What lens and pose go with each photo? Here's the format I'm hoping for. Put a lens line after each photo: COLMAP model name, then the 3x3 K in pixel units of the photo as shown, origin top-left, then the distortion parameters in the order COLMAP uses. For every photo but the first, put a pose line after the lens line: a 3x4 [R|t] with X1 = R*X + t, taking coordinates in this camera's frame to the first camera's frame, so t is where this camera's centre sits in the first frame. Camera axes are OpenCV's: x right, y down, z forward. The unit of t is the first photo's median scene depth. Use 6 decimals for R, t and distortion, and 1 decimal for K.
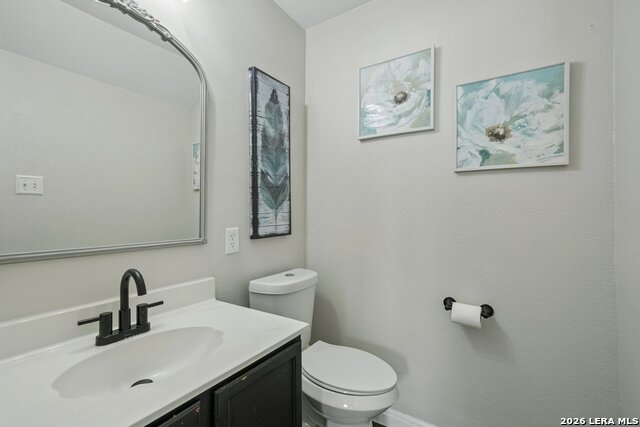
lens RADIAL K [[278.1, 0, 322.6], [0, 278.1, 213.5], [0, 0, 1]] dist [0.003291, 0.000170]
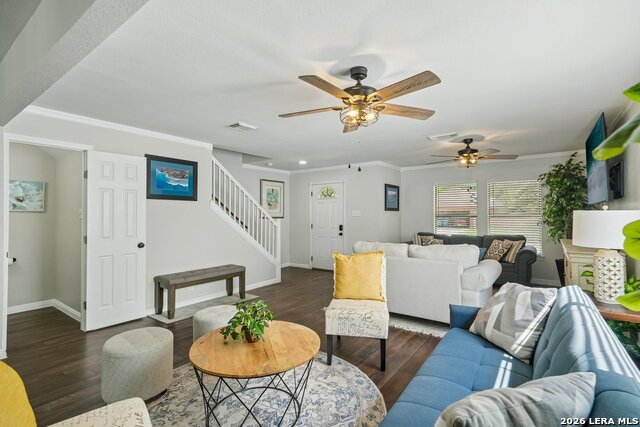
lens RADIAL K [[304.3, 0, 318.2], [0, 304.3, 213.1], [0, 0, 1]] dist [0.002917, 0.002990]
pose [[0.044287, 0.006701, 0.998996, -2.543998], [0.003904, 0.999969, -0.006880, -0.113161], [-0.999011, 0.004205, 0.044259, -2.367172]]
